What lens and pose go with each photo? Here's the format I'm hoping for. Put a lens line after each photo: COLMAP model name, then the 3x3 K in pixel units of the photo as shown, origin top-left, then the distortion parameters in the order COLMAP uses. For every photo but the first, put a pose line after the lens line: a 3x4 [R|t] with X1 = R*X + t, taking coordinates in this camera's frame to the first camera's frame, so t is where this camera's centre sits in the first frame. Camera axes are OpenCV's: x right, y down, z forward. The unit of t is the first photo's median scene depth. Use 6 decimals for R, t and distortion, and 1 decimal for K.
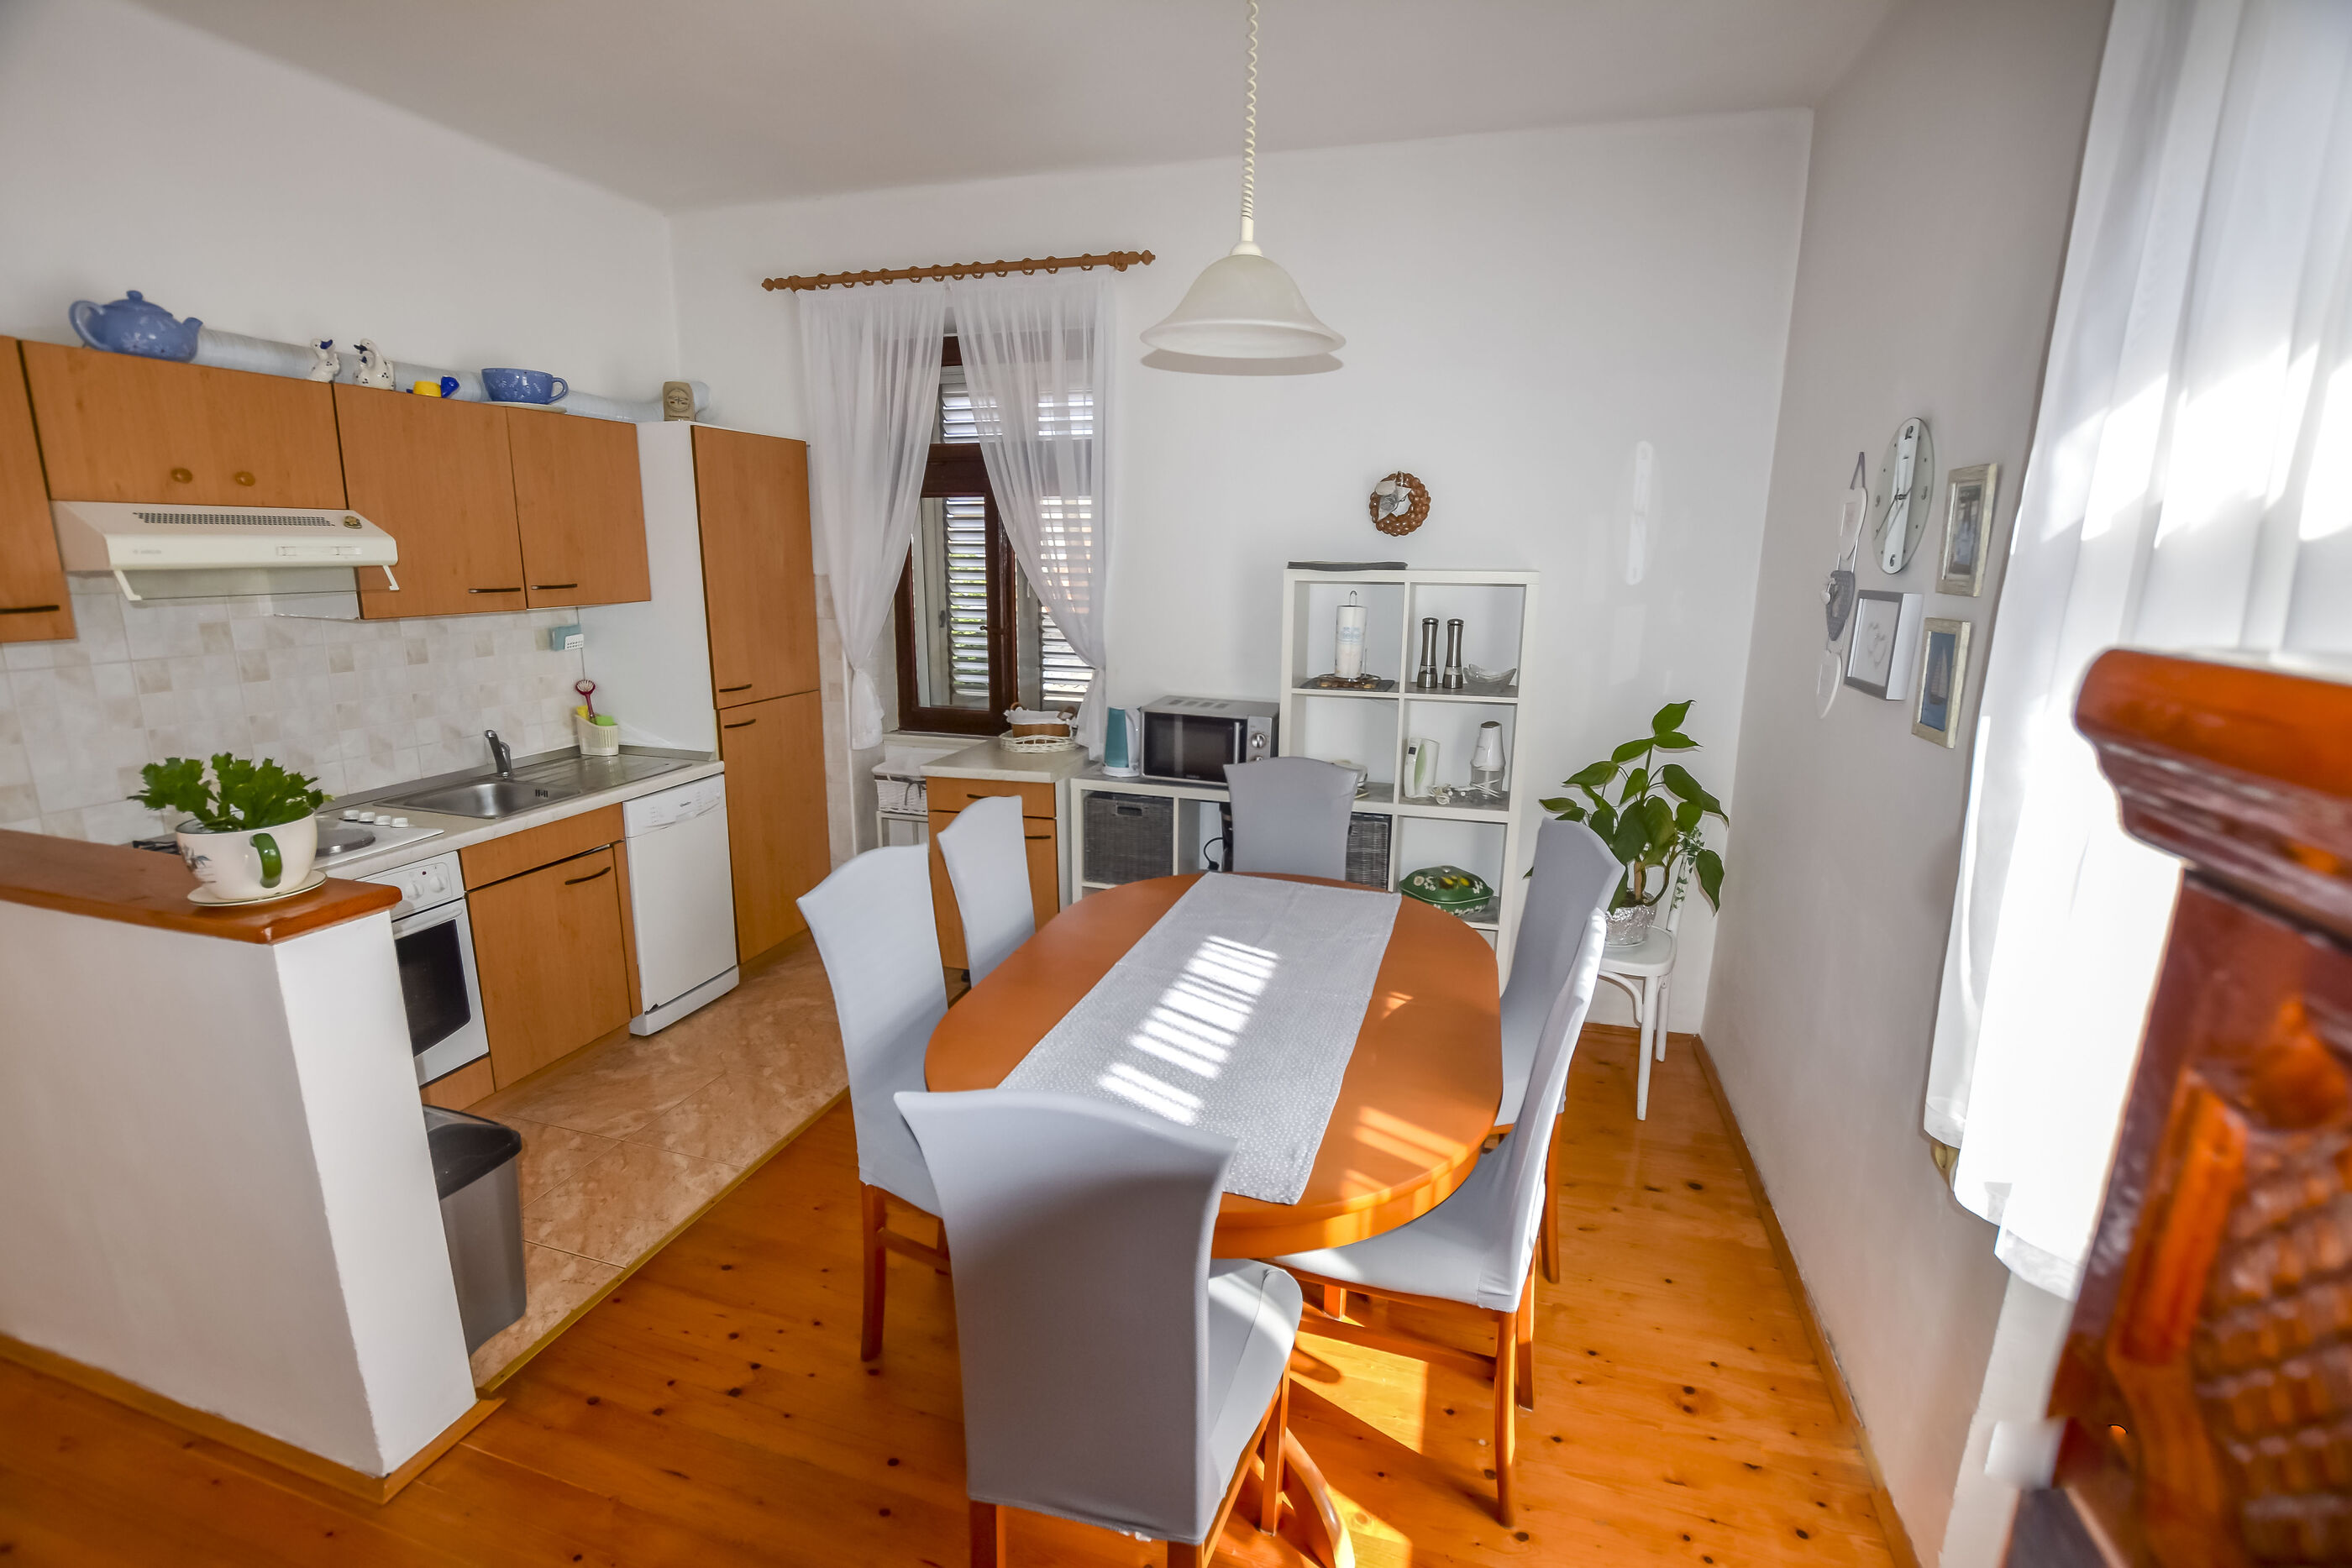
lens RADIAL K [[1039.2, 0, 1175.8], [0, 1039.2, 787.9], [0, 0, 1]] dist [-0.029714, 0.001035]
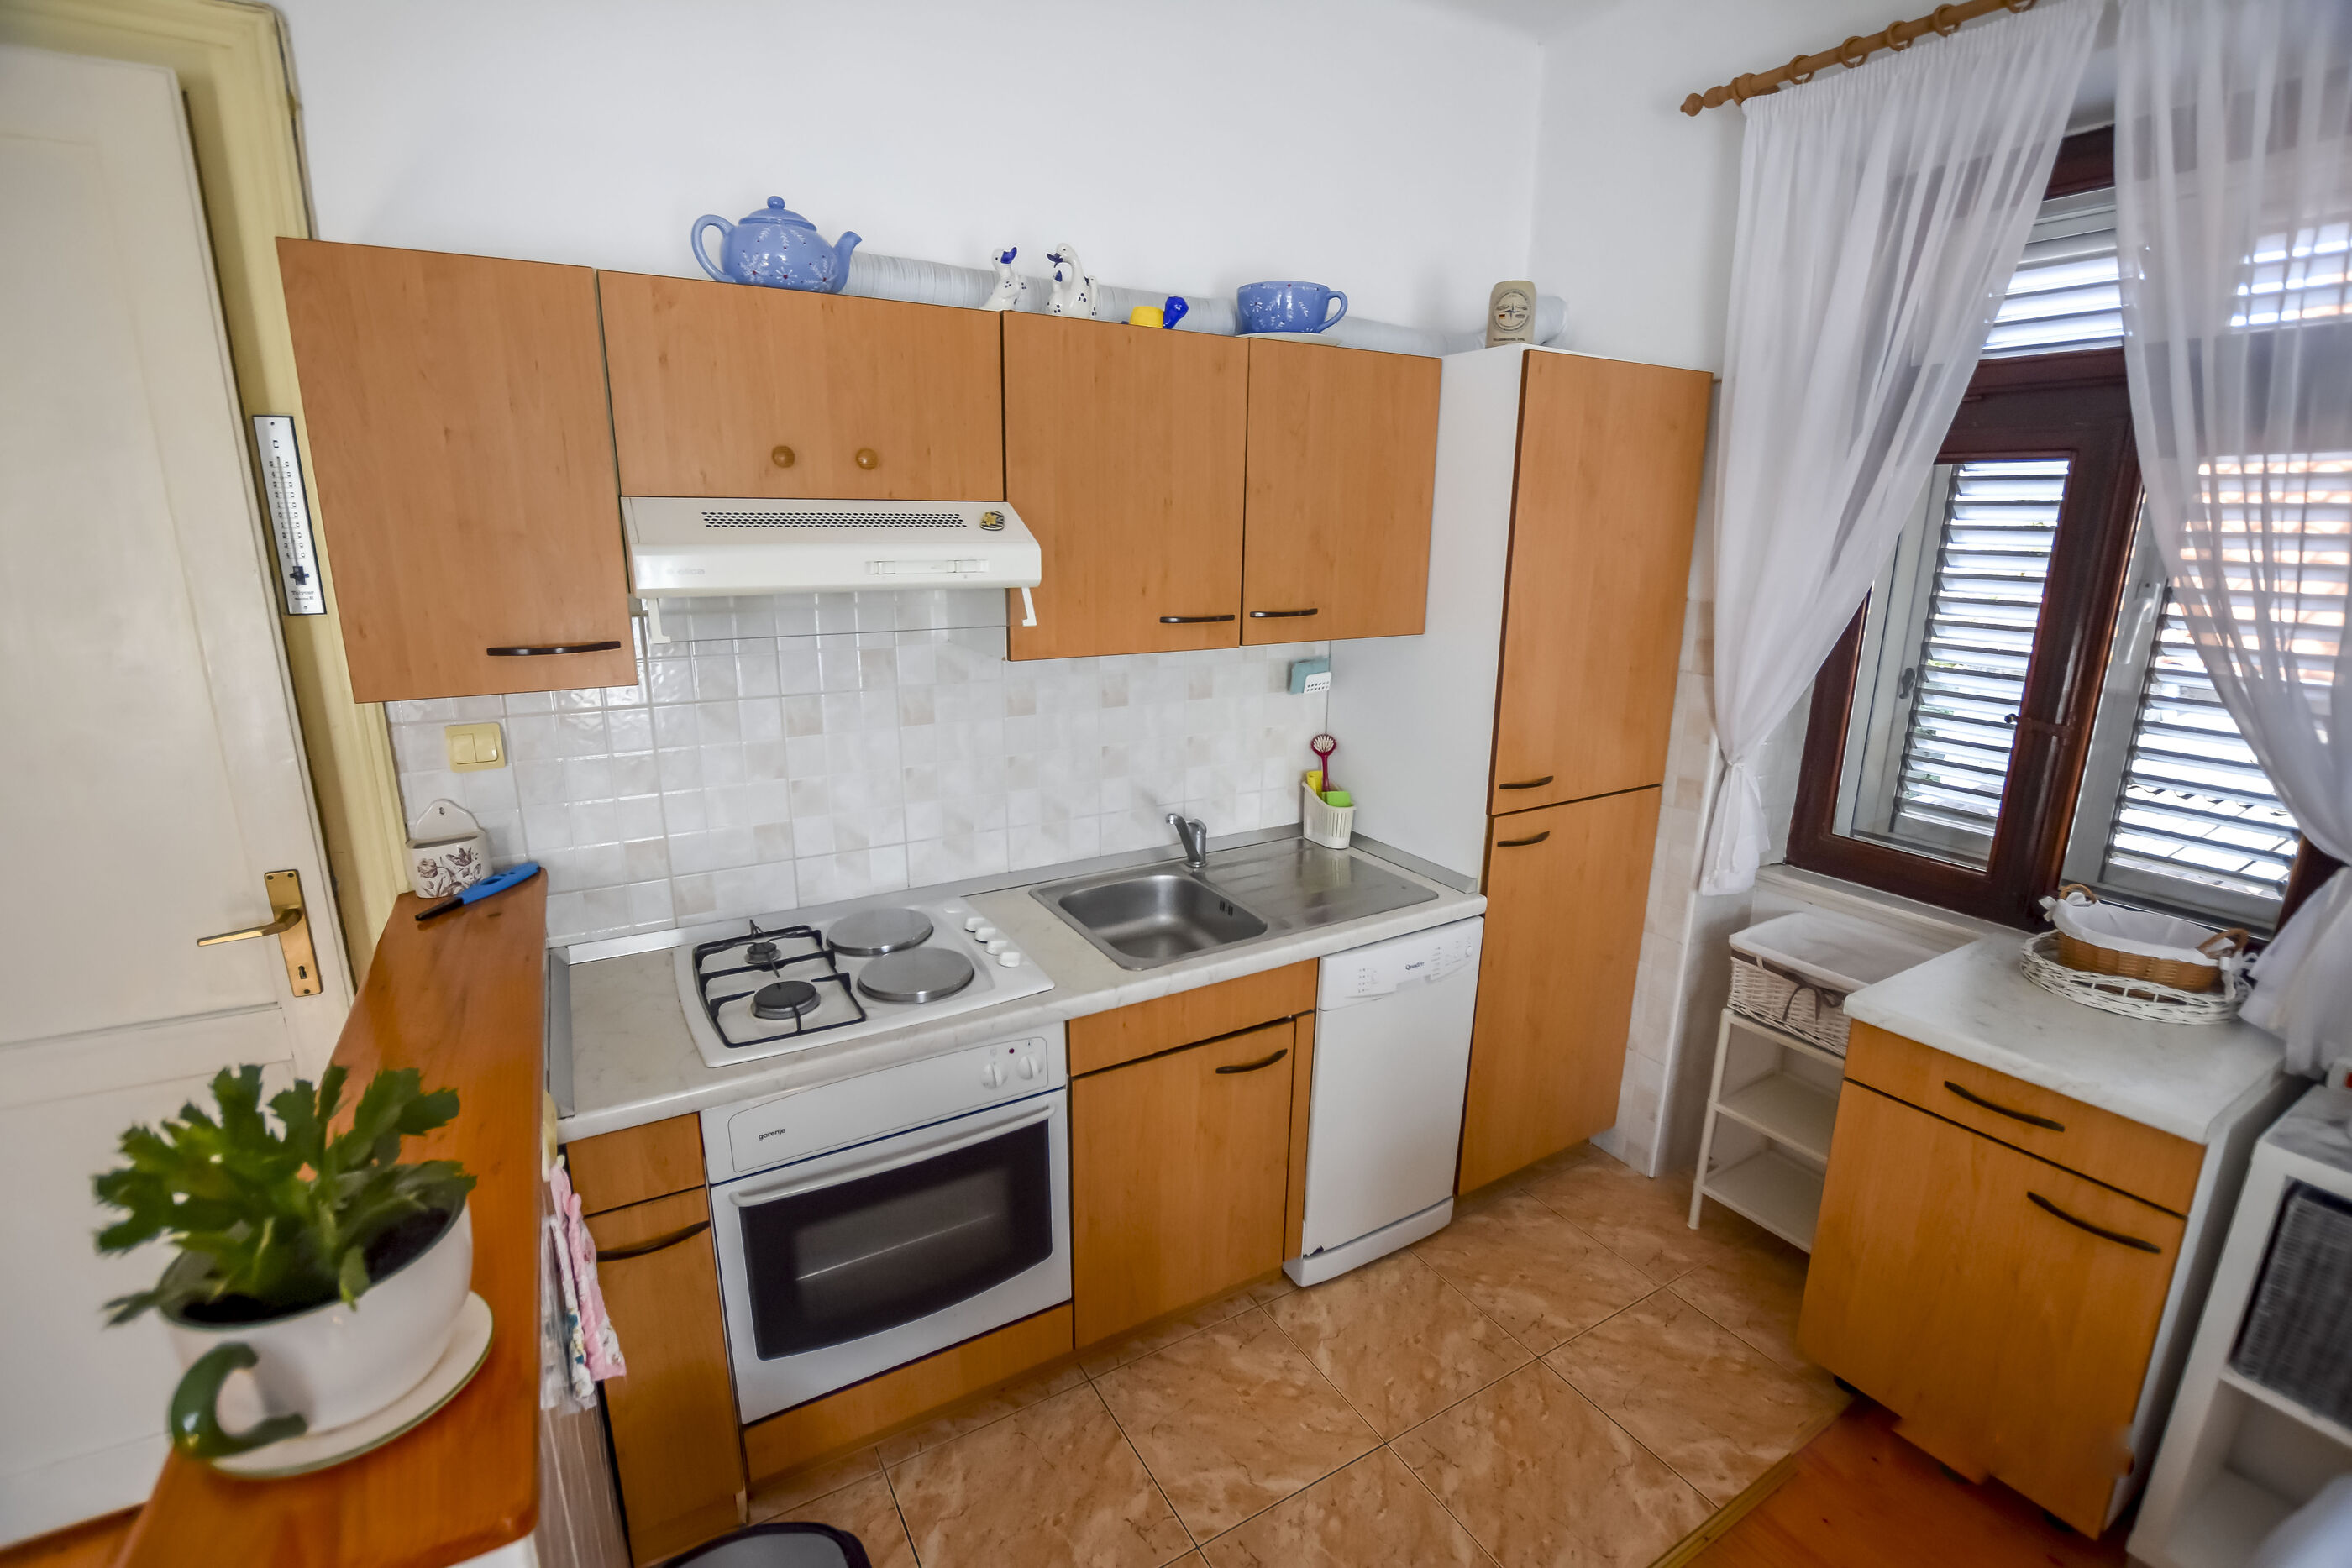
lens RADIAL K [[1039.2, 0, 1175.8], [0, 1039.2, 787.9], [0, 0, 1]] dist [-0.029714, 0.001035]
pose [[0.733130, 0.163634, -0.660109, -0.187633], [-0.150700, 0.985581, 0.076945, -0.120622], [0.663182, 0.043068, 0.747218, 0.439055]]
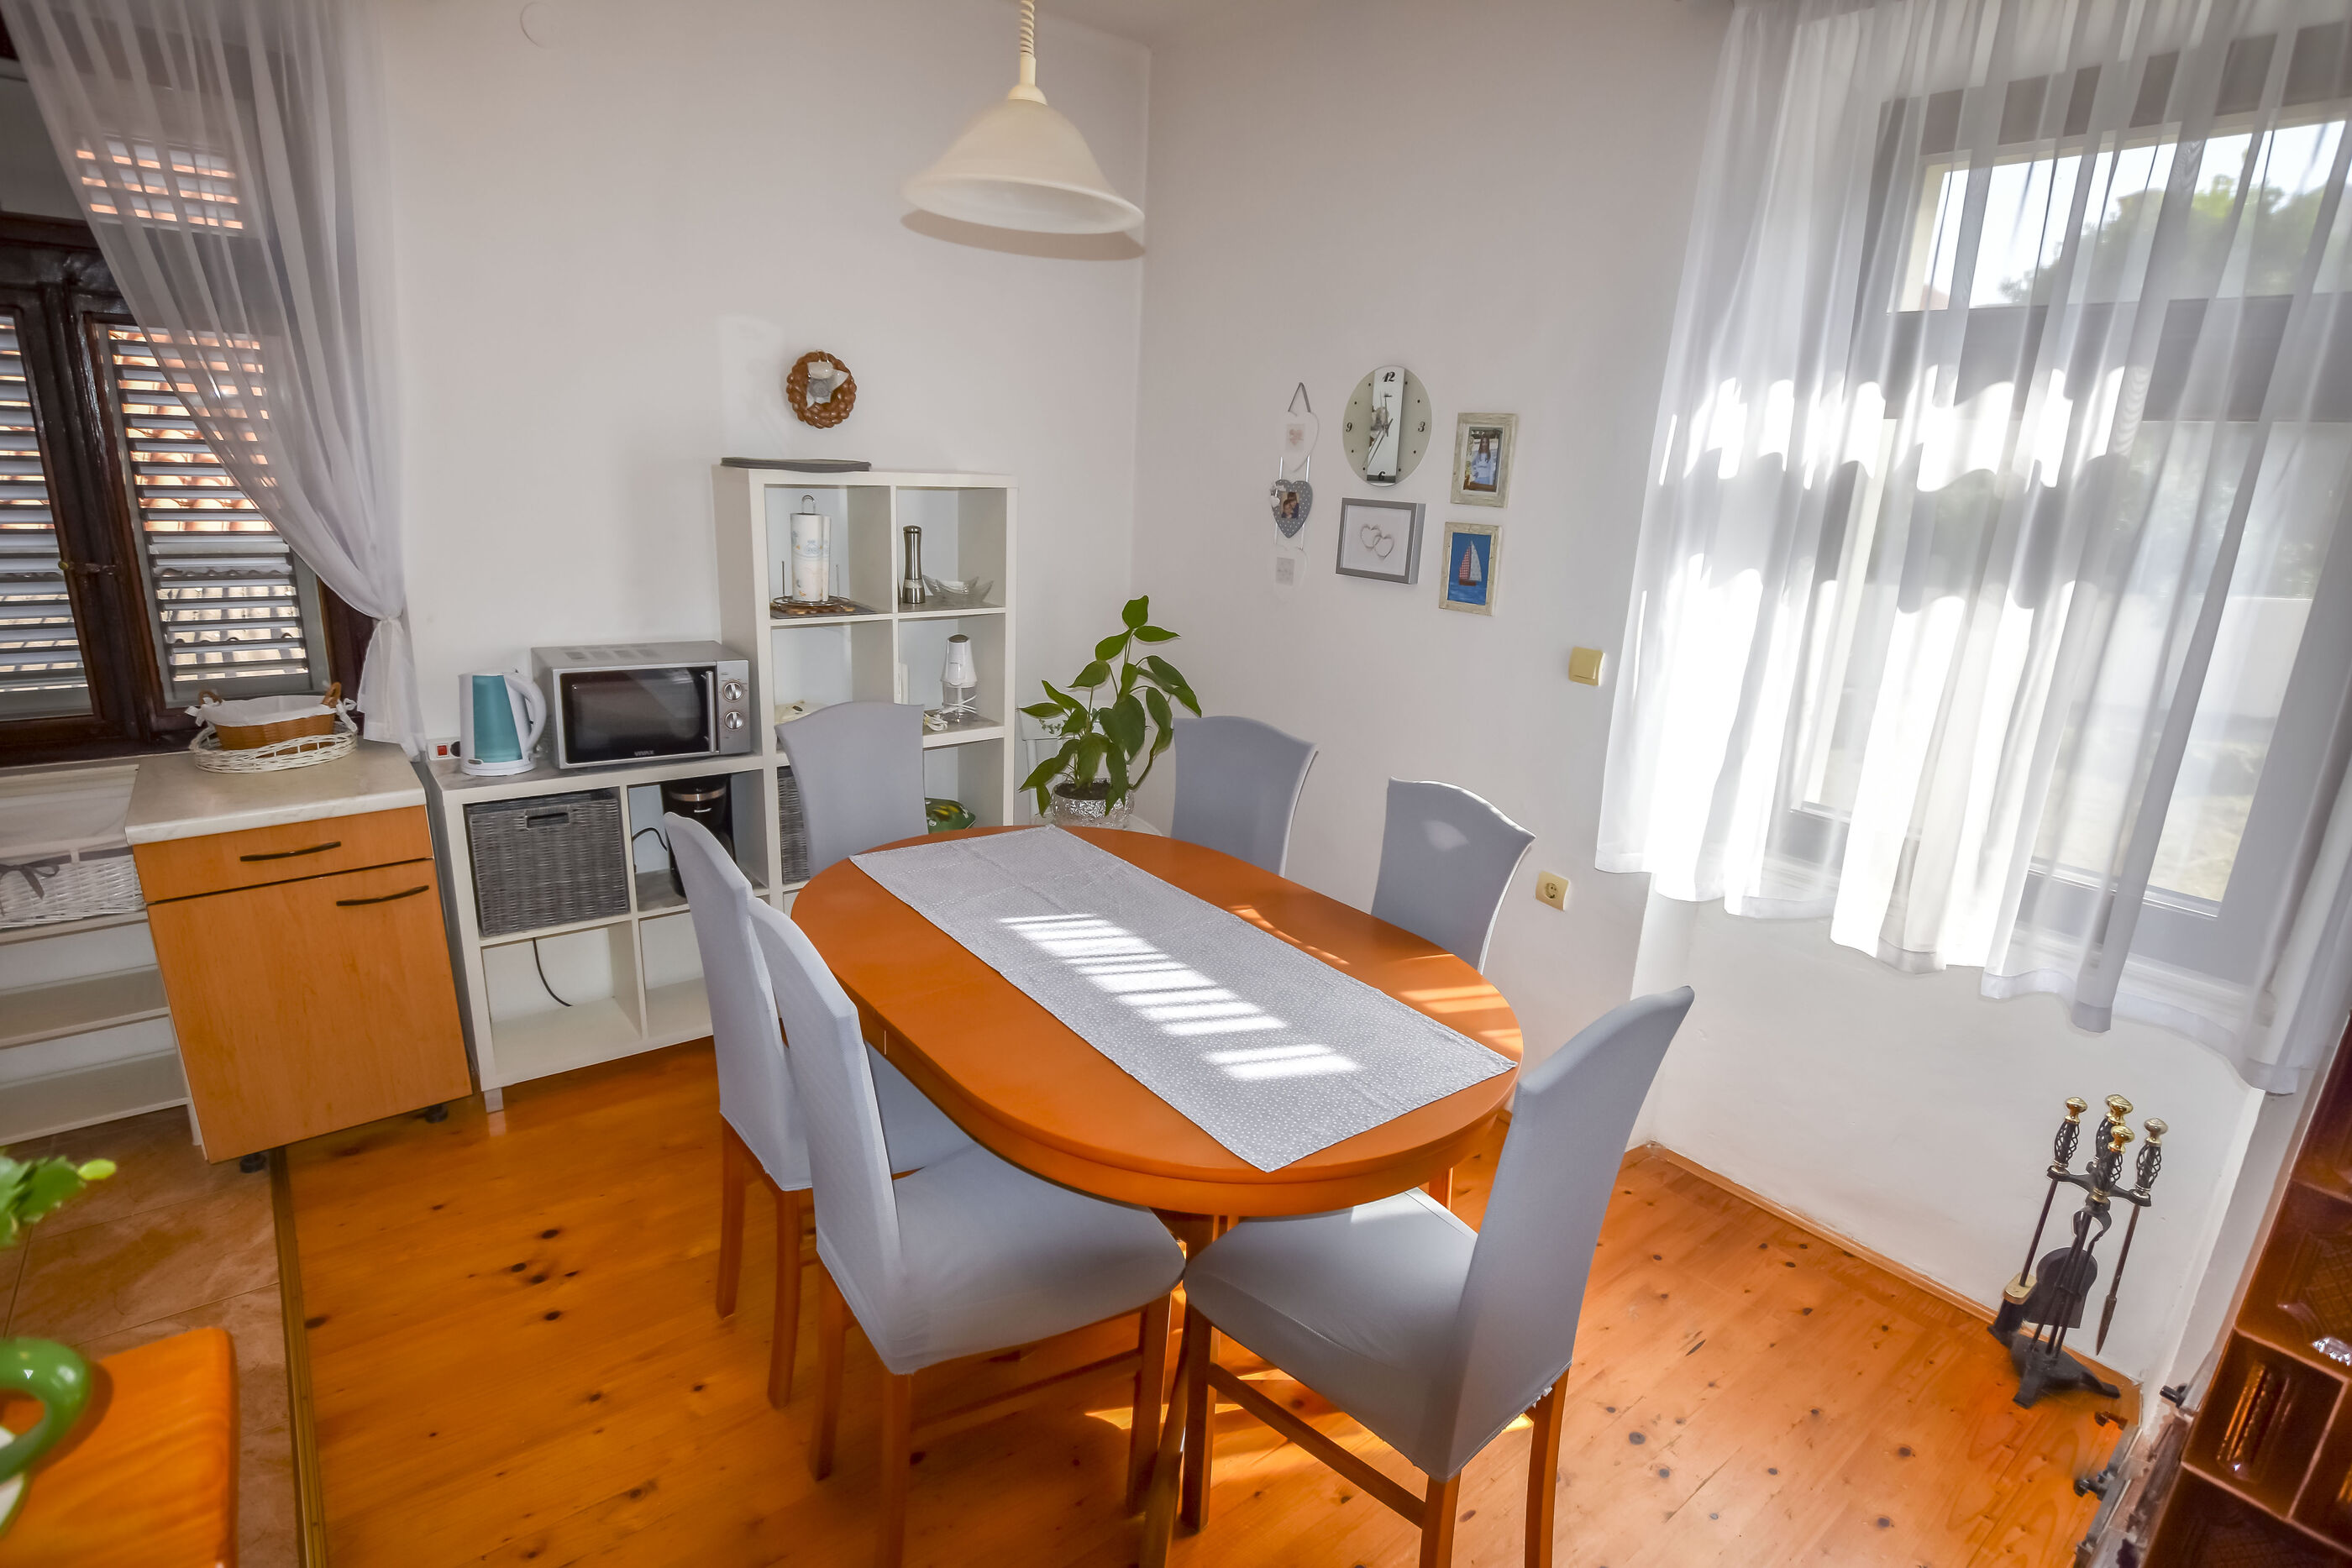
lens RADIAL K [[1145.0, 0, 1167.1], [0, 1145.0, 787.4], [0, 0, 1]] dist [-0.025987, 0.000416]
pose [[0.573251, -0.207259, 0.792734, -0.427054], [0.139942, 0.978031, 0.154508, -0.061423], [-0.807341, 0.022365, 0.589661, 0.234327]]
